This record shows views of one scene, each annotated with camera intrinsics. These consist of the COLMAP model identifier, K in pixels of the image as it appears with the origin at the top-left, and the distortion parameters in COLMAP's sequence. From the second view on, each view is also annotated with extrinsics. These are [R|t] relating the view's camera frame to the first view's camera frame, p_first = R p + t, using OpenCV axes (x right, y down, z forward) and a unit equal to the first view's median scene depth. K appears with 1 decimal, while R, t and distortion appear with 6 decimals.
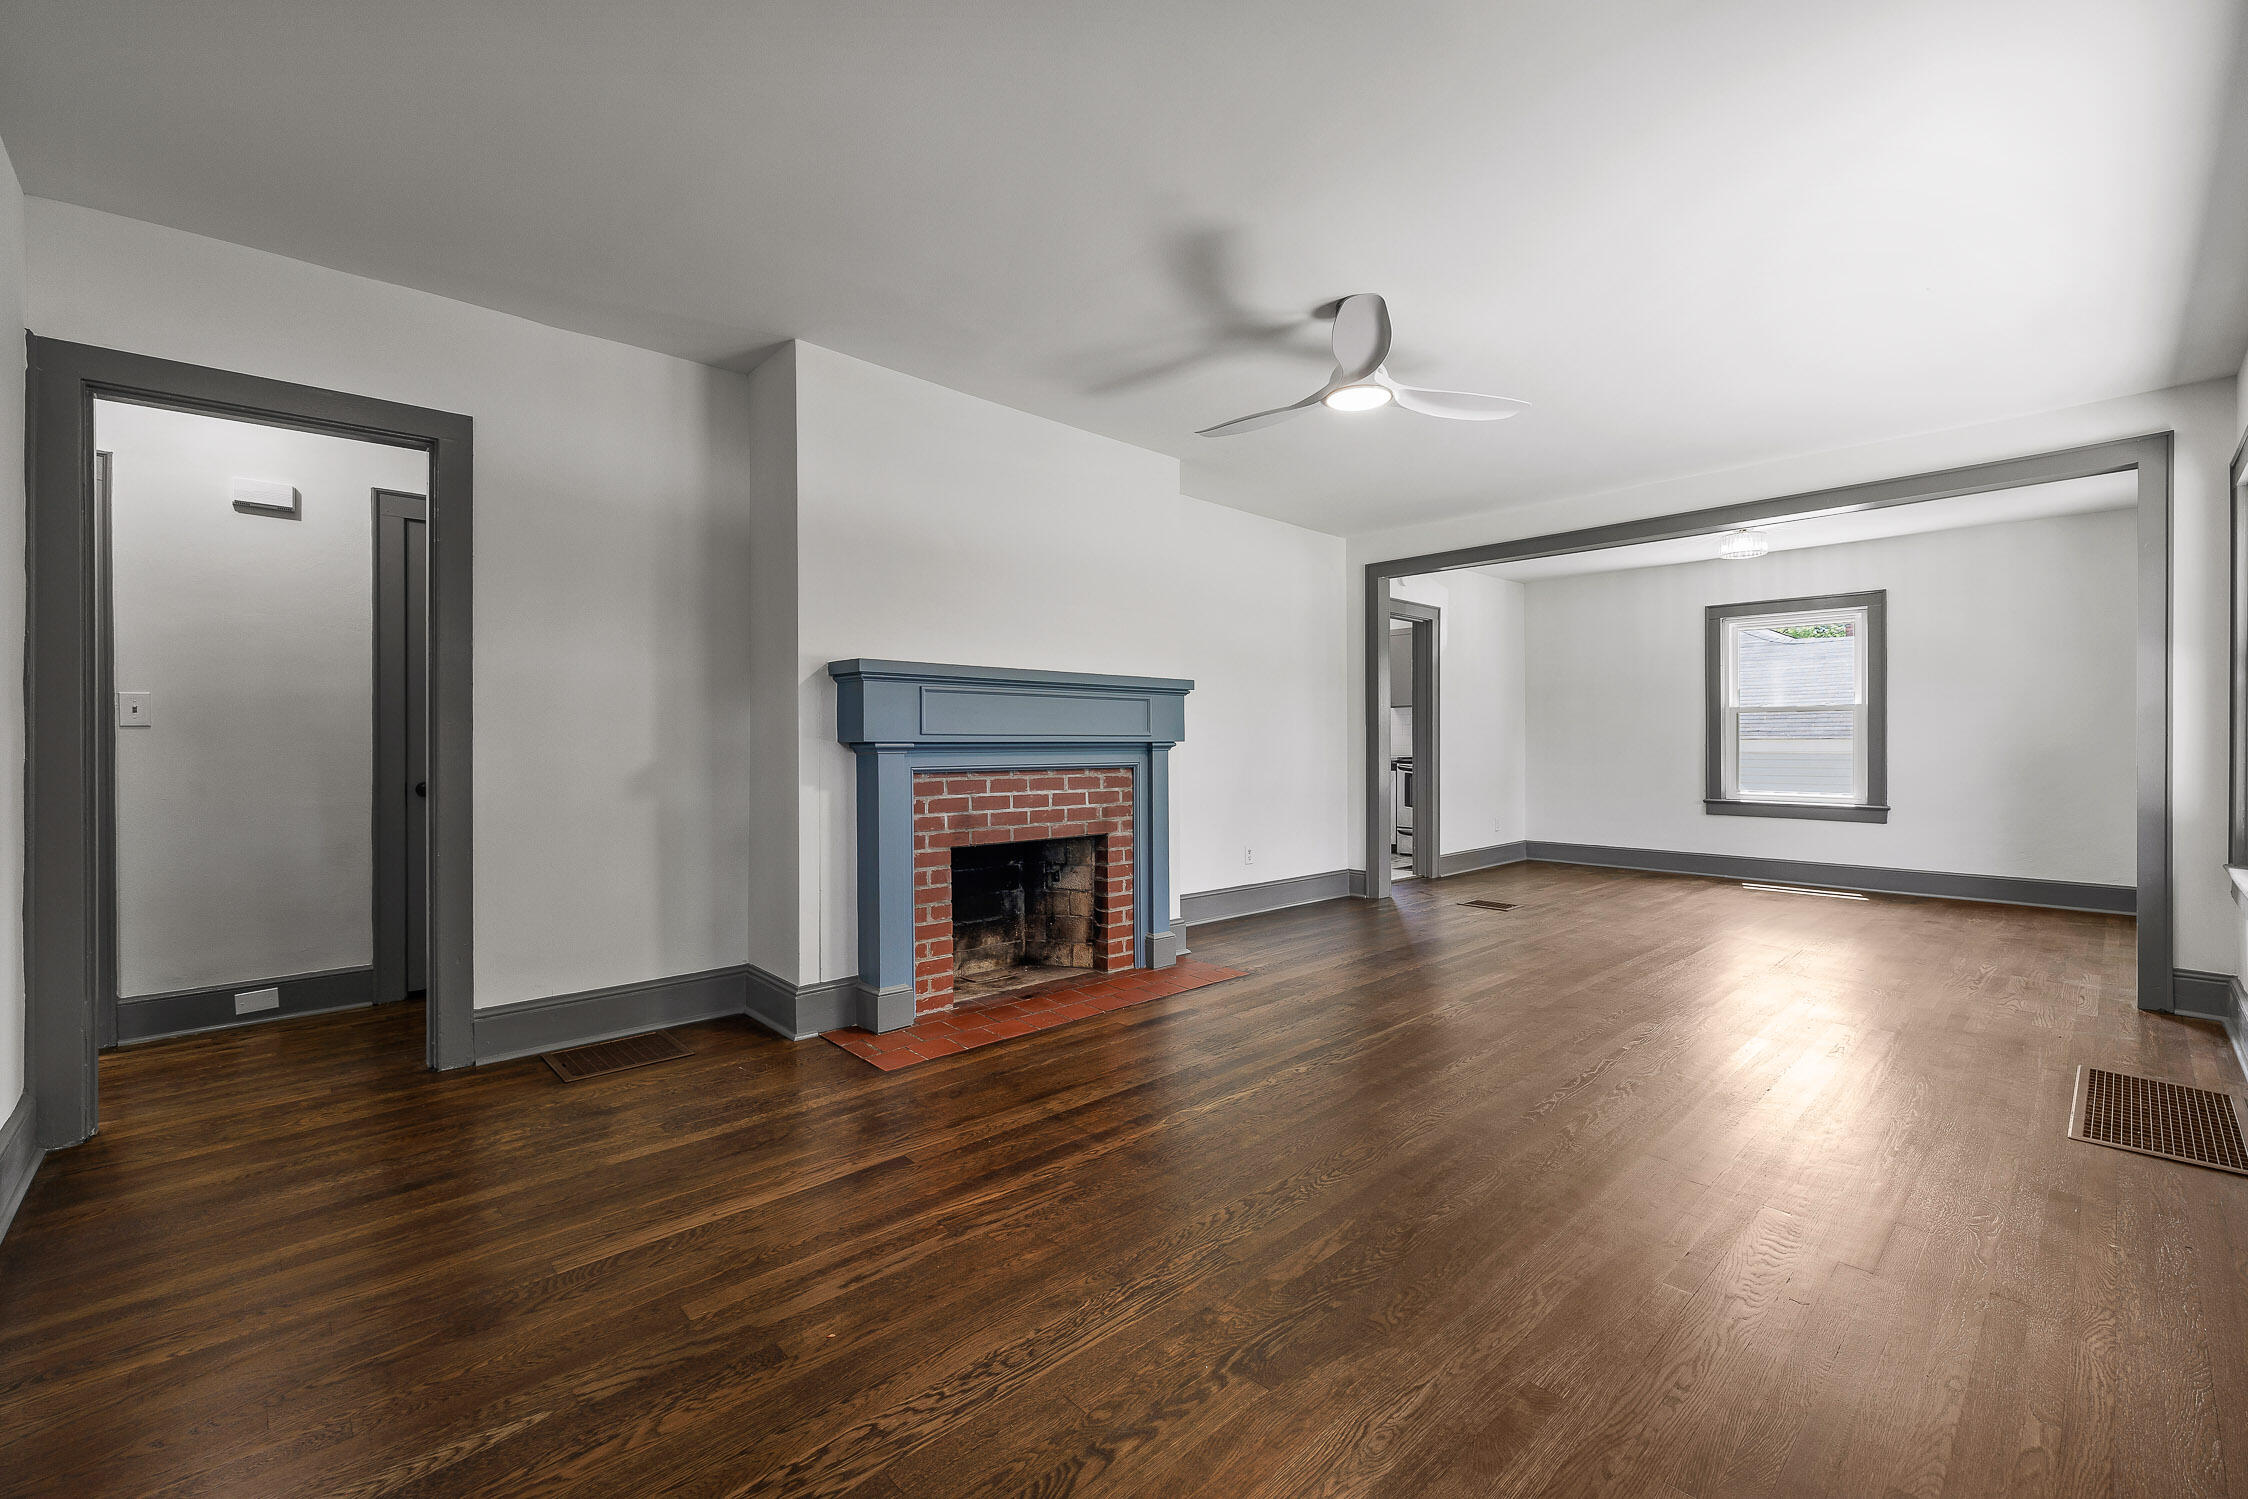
lens RADIAL K [[944.8, 0, 1118.5], [0, 944.8, 745.7], [0, 0, 1]] dist [0.001787, -0.000057]
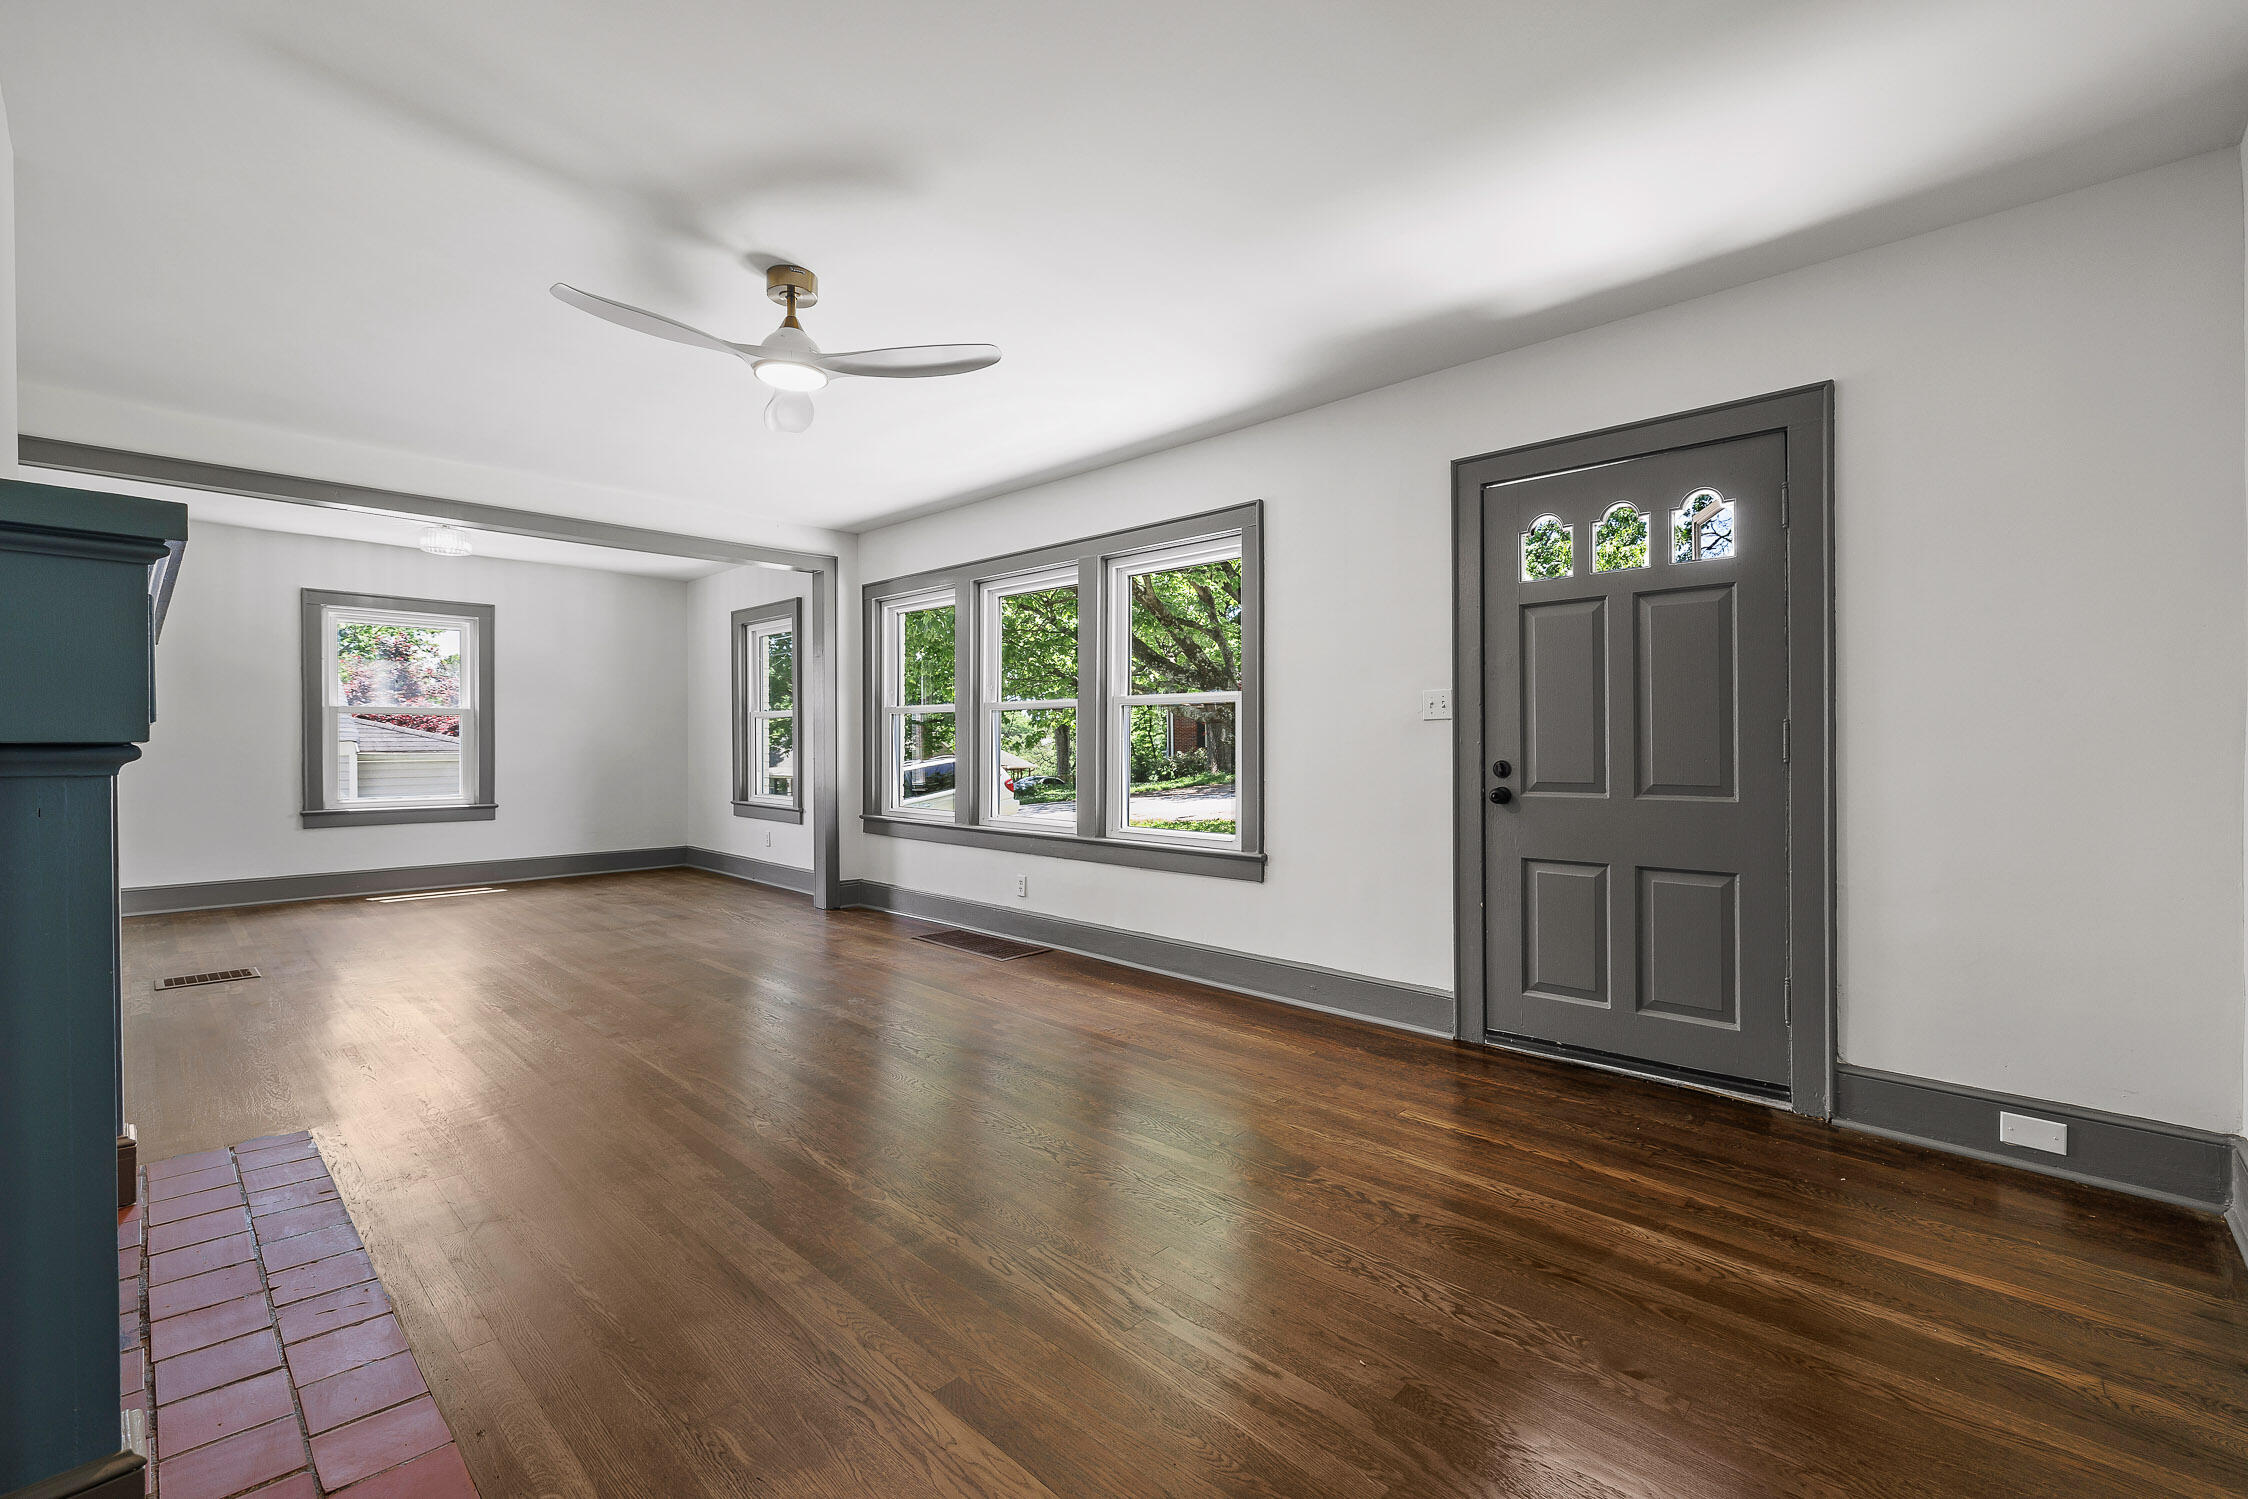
lens RADIAL K [[944.8, 0, 1132.8], [0, 944.8, 745.1], [0, 0, 1]] dist [0.001787, -0.000057]
pose [[-0.066075, -0.000238, 0.997815, -0.500598], [0.004442, 0.999990, 0.000533, -0.001609], [-0.997805, 0.004467, -0.066073, 0.519581]]
